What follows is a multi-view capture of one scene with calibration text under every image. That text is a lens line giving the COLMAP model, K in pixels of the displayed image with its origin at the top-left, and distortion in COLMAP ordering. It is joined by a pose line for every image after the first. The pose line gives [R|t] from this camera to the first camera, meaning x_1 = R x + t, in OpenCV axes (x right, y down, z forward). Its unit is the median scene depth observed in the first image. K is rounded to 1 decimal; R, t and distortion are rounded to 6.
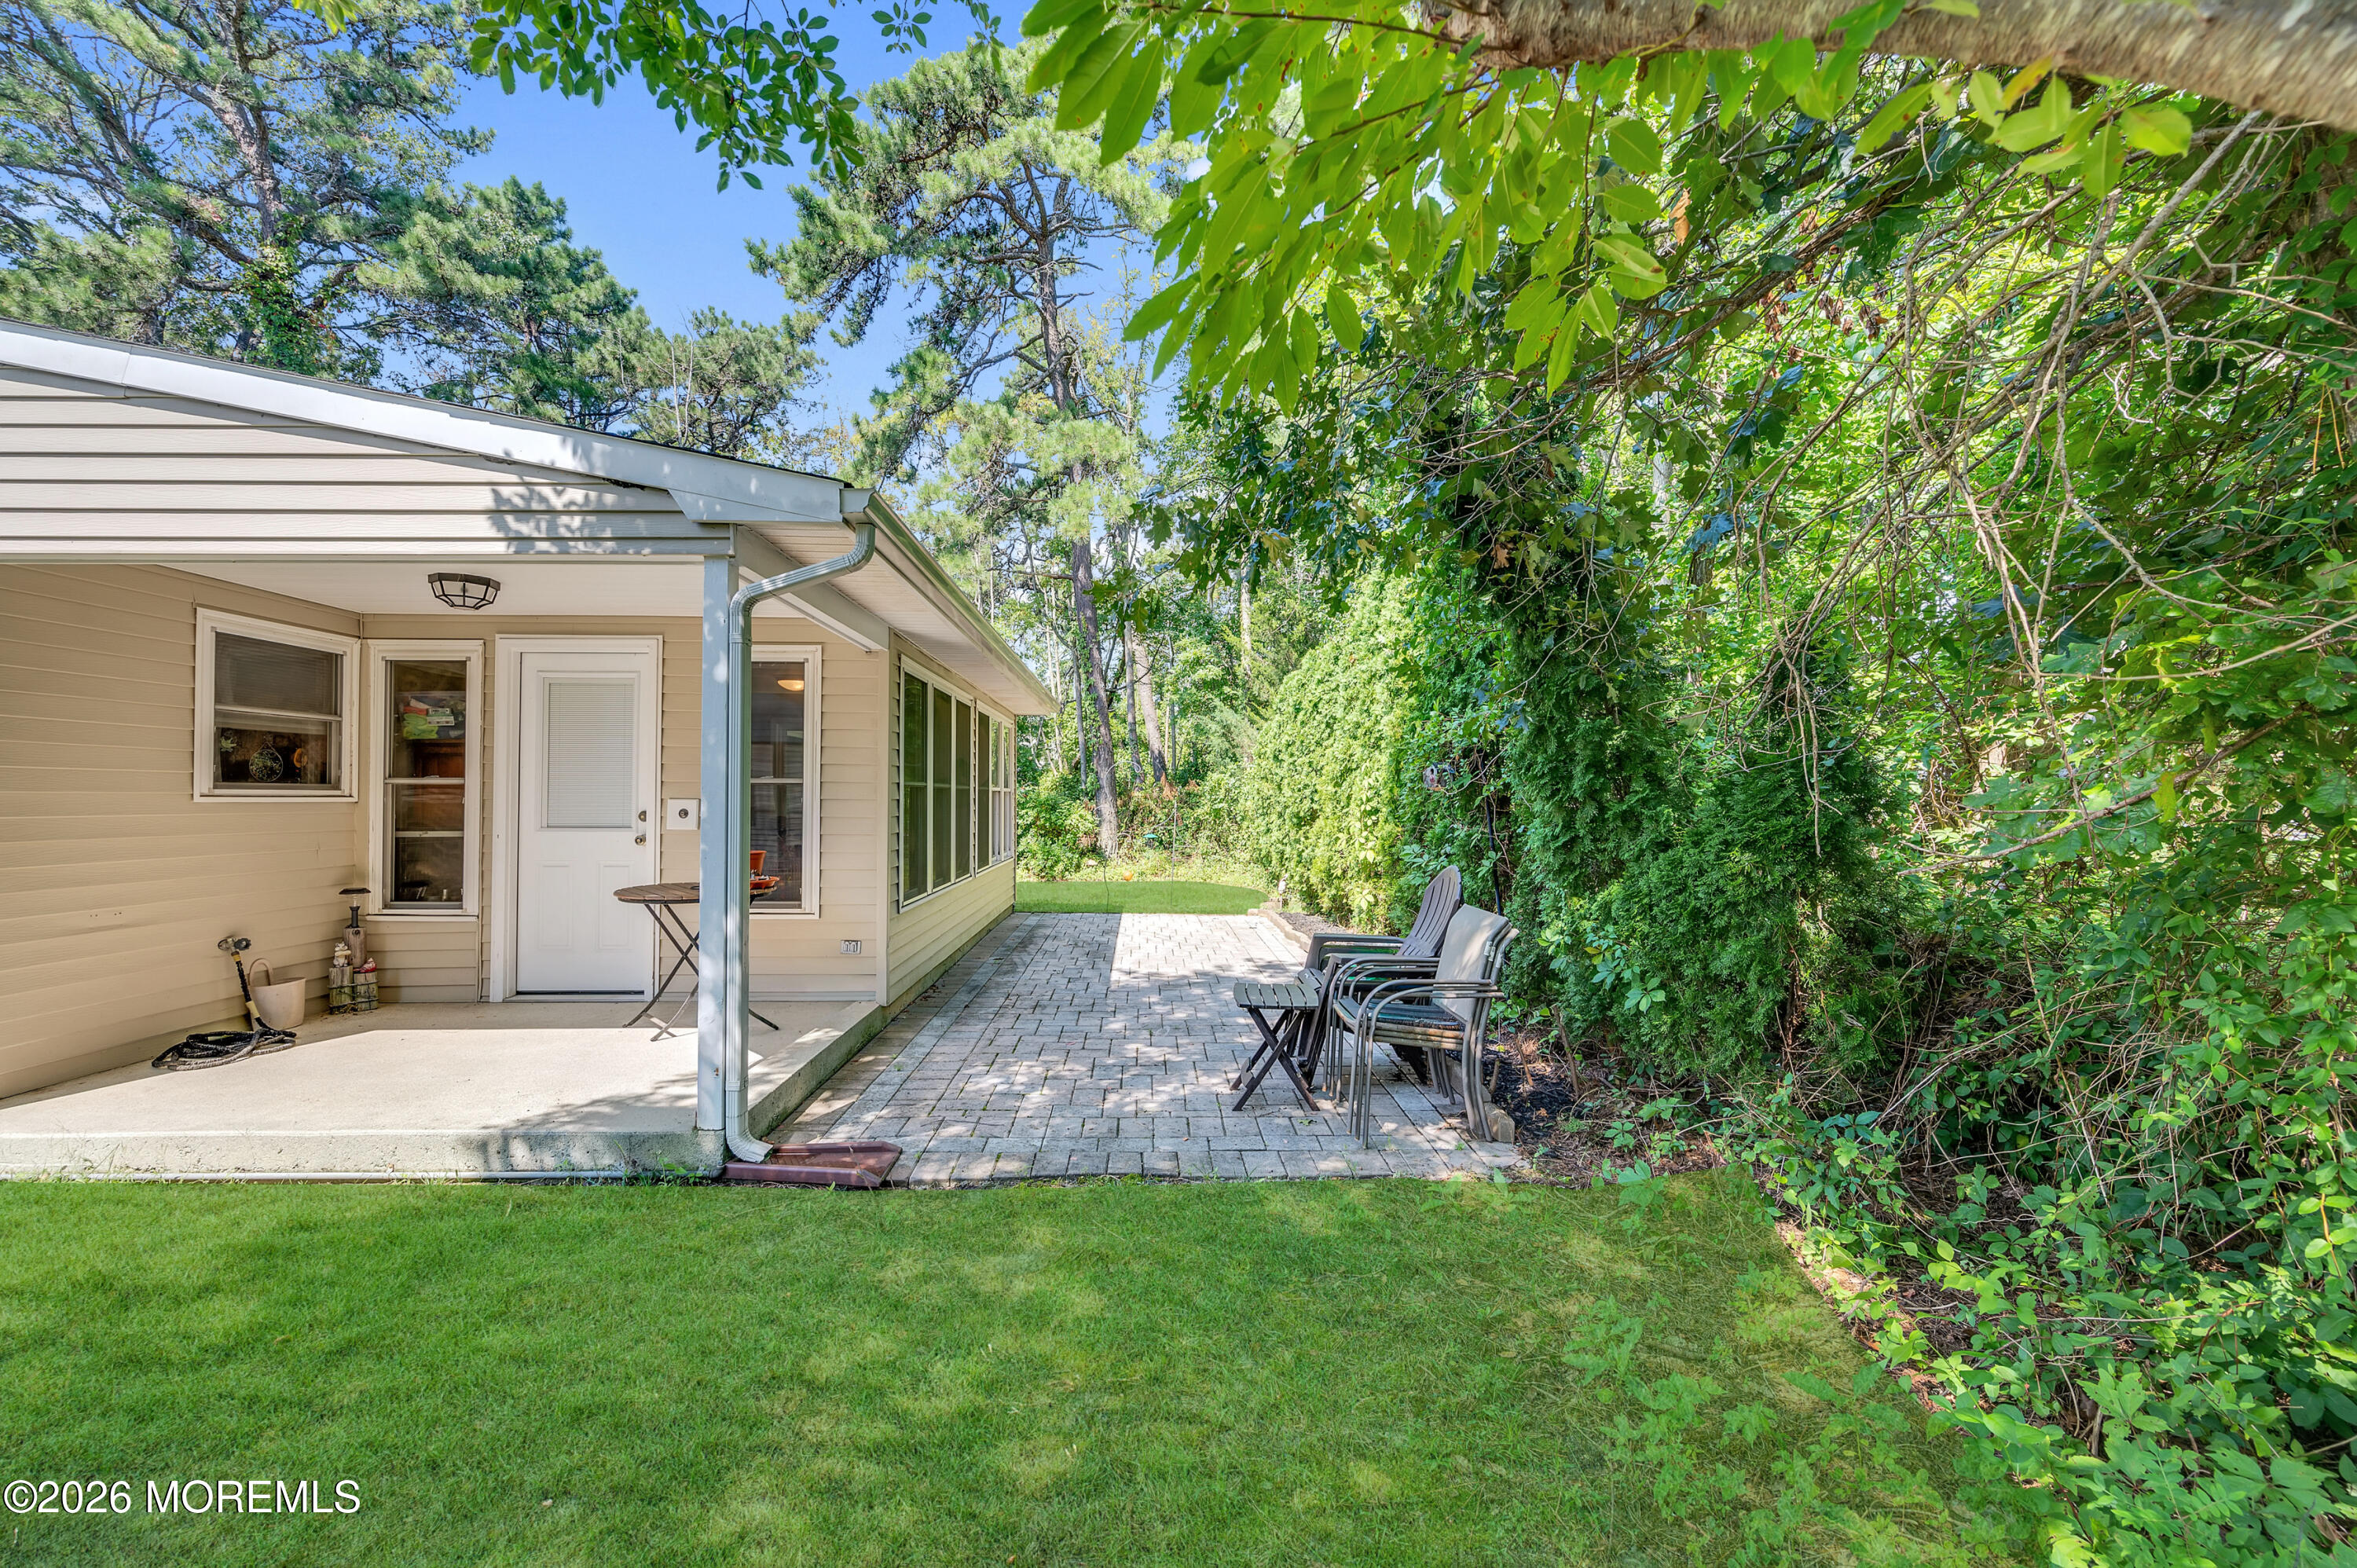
lens RADIAL K [[917.8, 0, 1174.3], [0, 917.8, 787.6], [0, 0, 1]] dist [-0.000881, -0.000535]
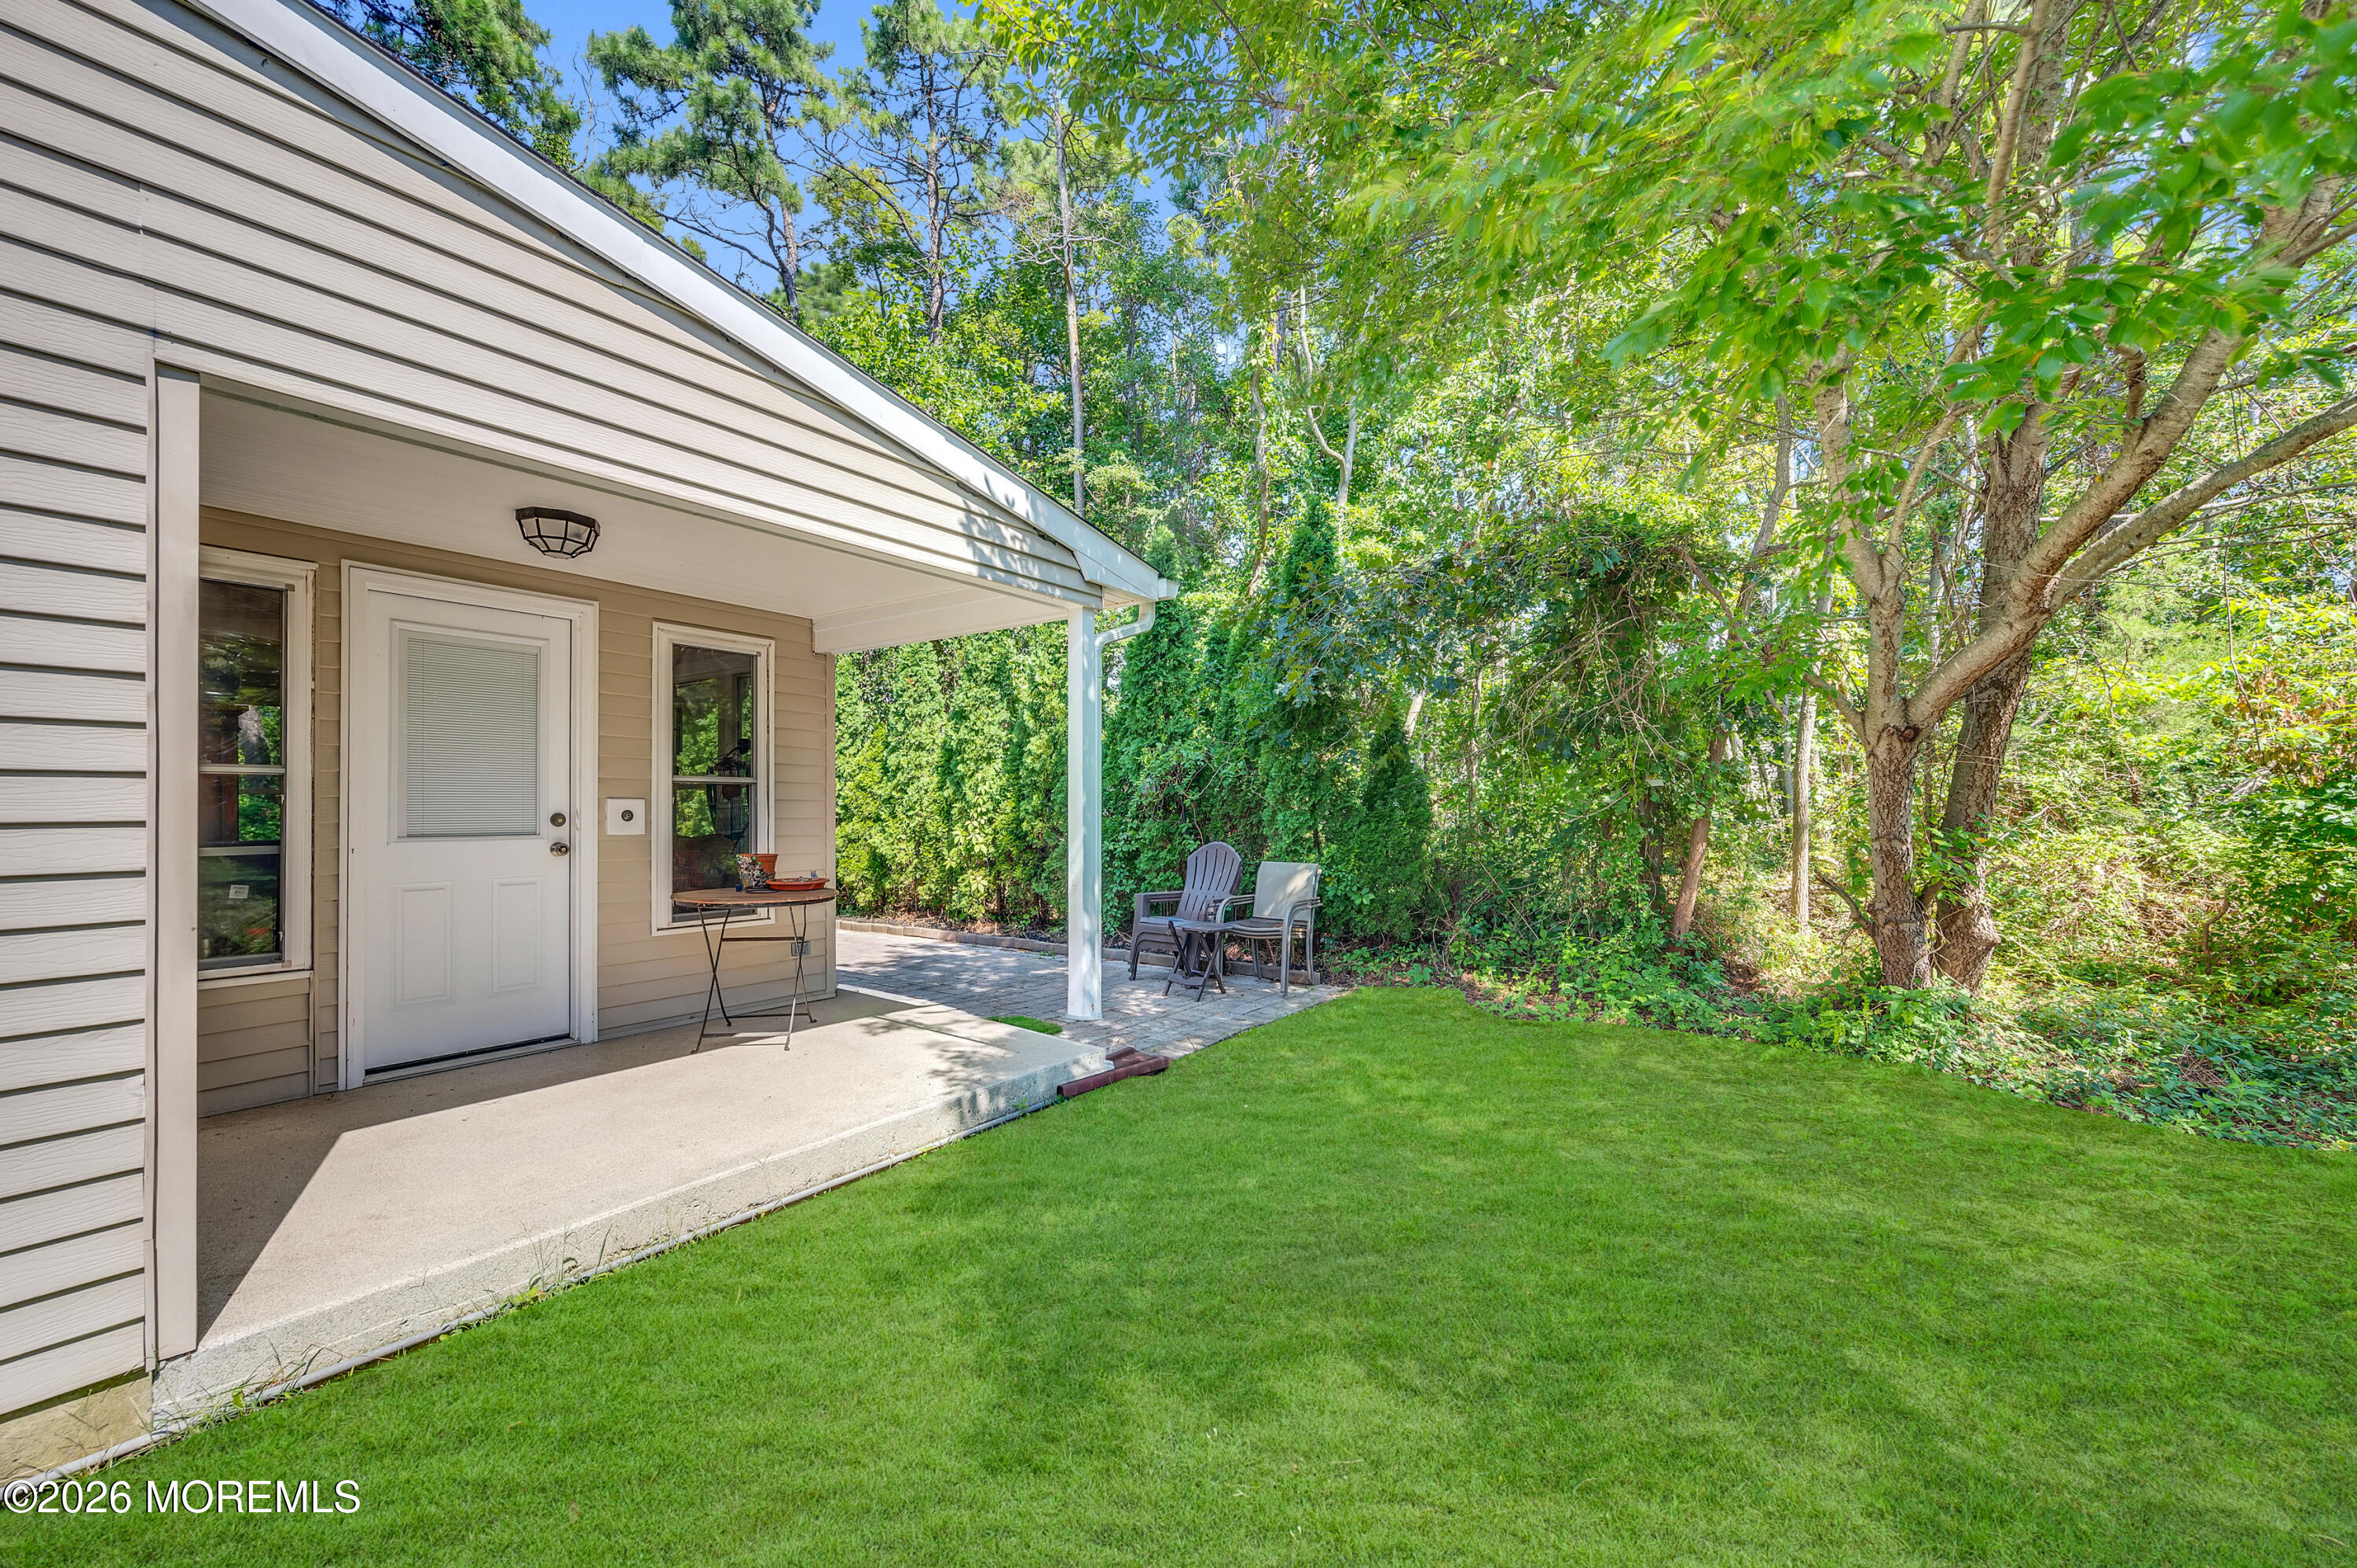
lens RADIAL K [[917.8, 0, 1177.9], [0, 917.8, 792.2], [0, 0, 1]] dist [-0.000881, -0.000535]
pose [[0.586054, 0.007738, 0.810235, -1.025718], [-0.002014, 0.999965, -0.008093, 0.013920], [-0.810269, 0.003111, 0.586049, 0.093554]]
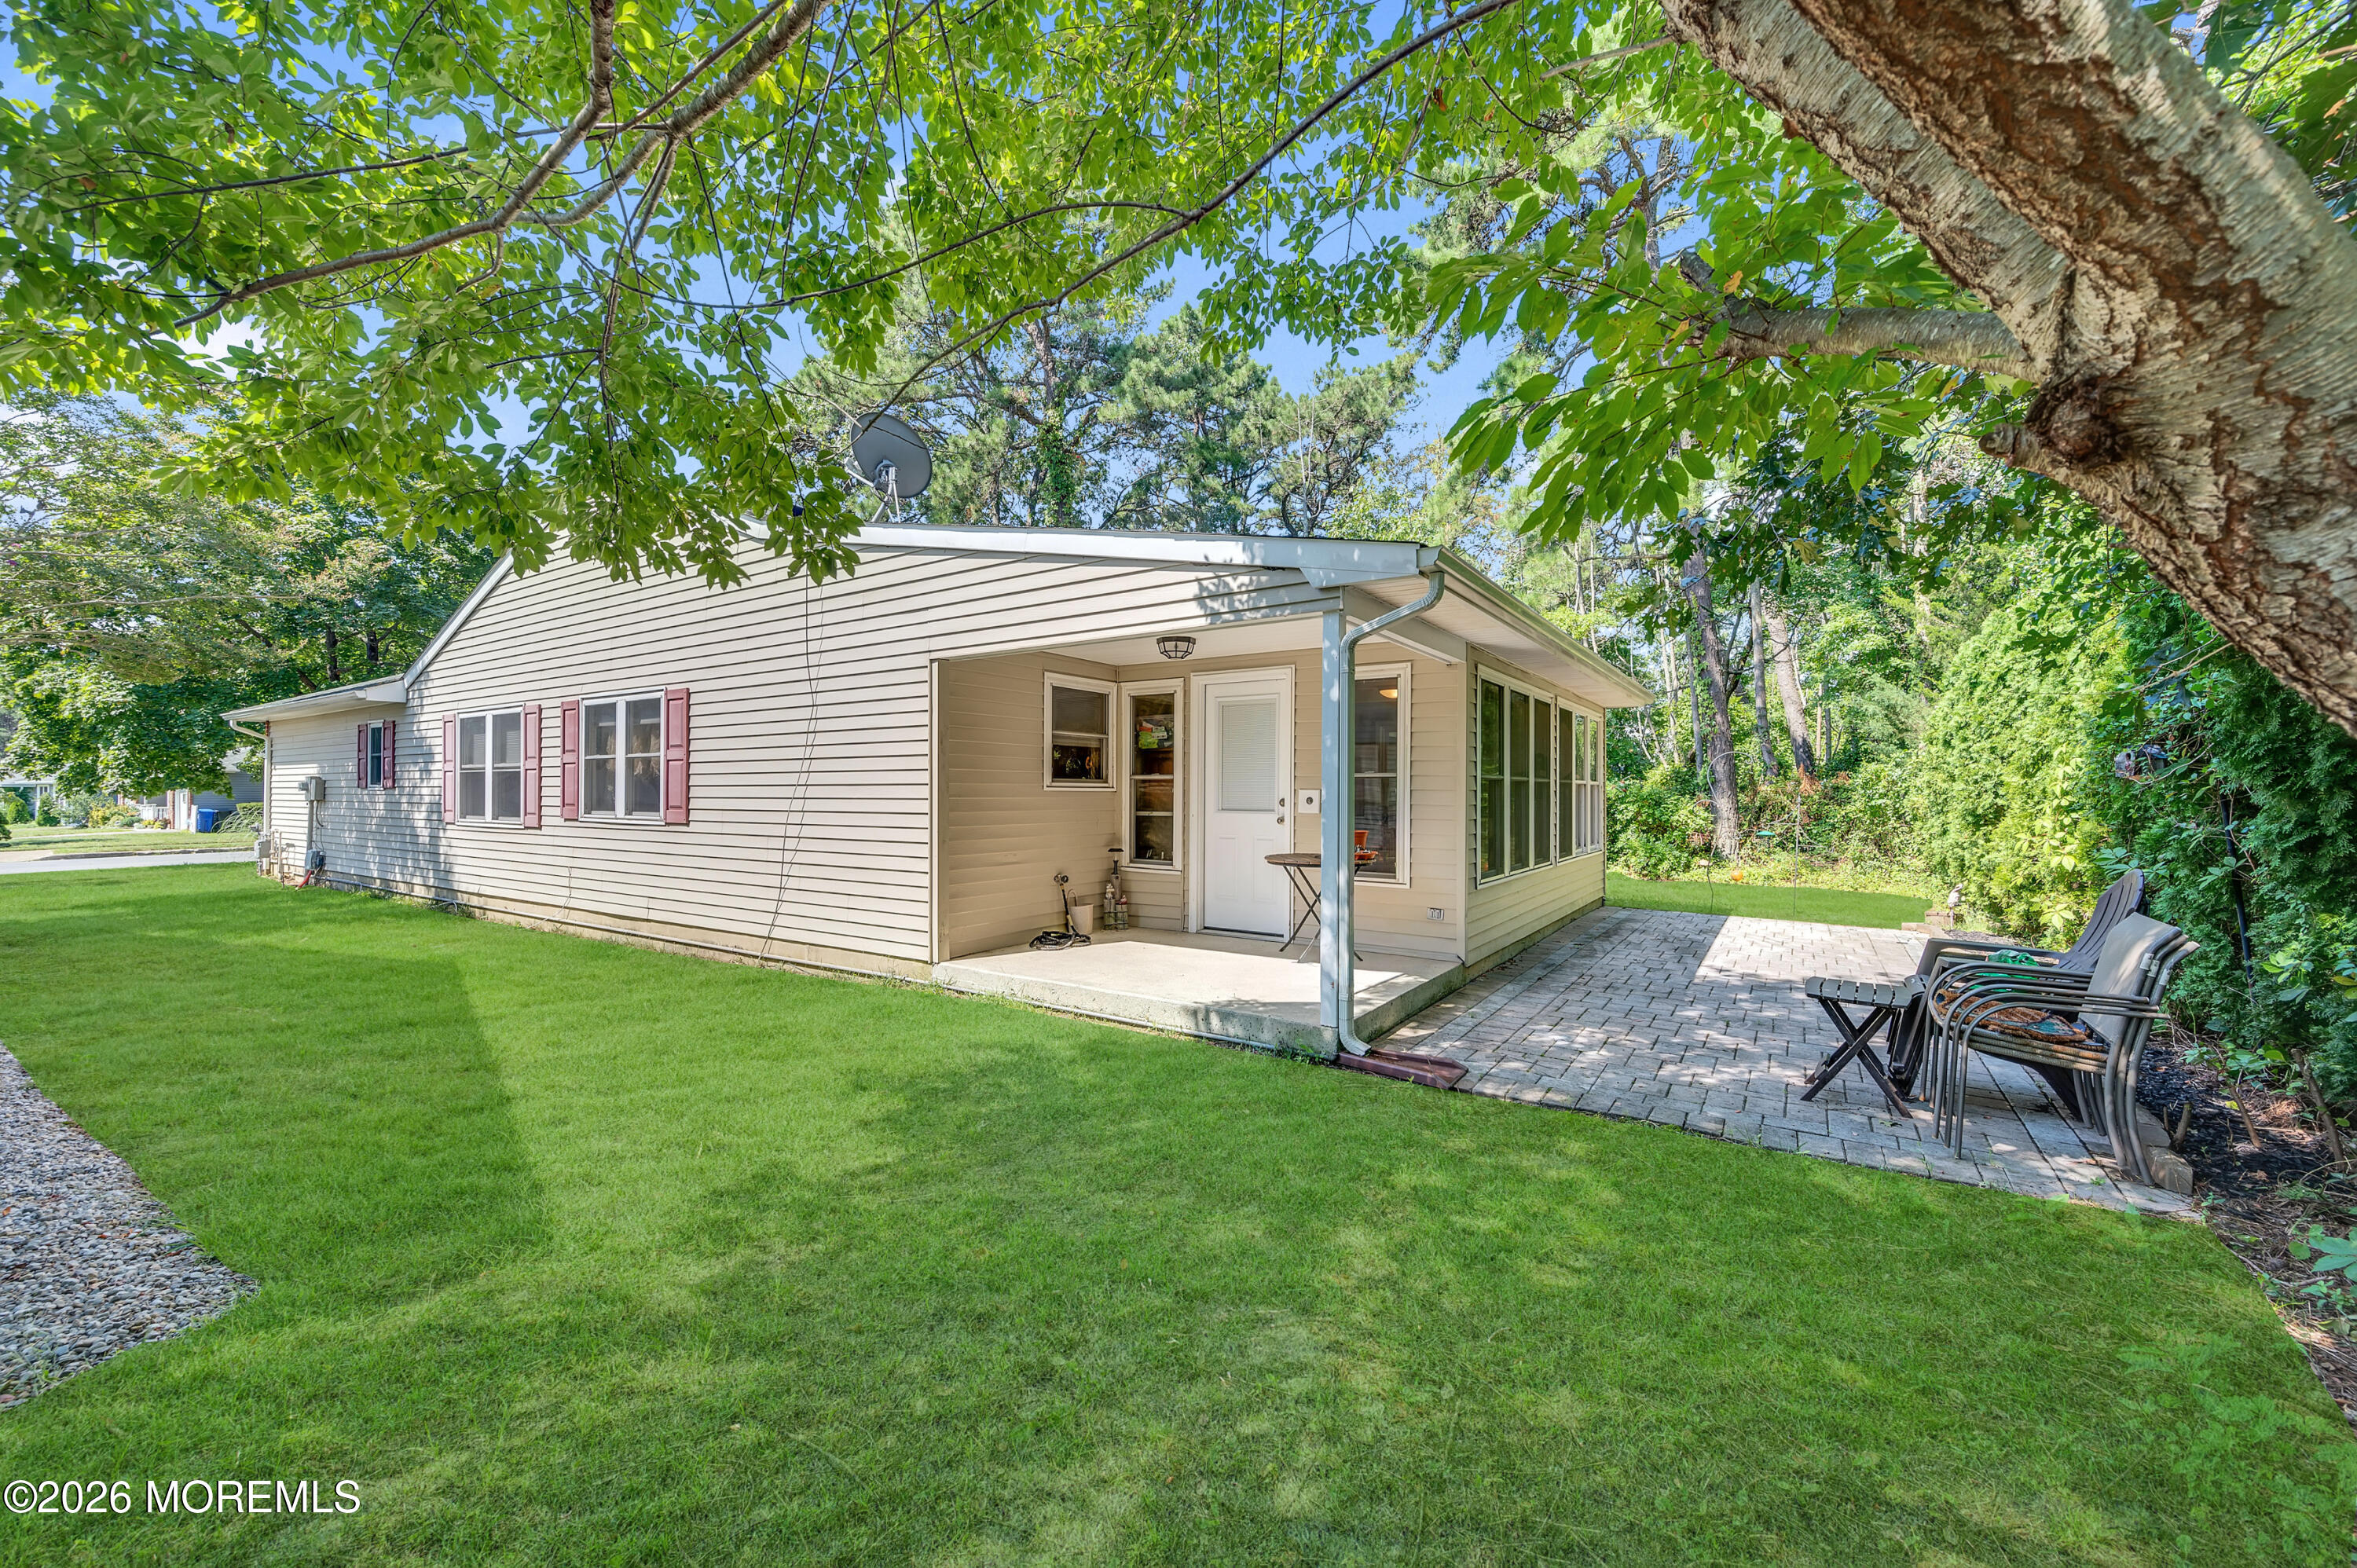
lens RADIAL K [[917.8, 0, 1179.1], [0, 917.8, 780.6], [0, 0, 1]] dist [-0.000881, -0.000535]
pose [[0.807824, -0.004885, -0.589404, 0.088001], [0.003082, 0.999987, -0.004065, 0.005287], [0.589416, 0.001467, 0.807828, -0.170954]]
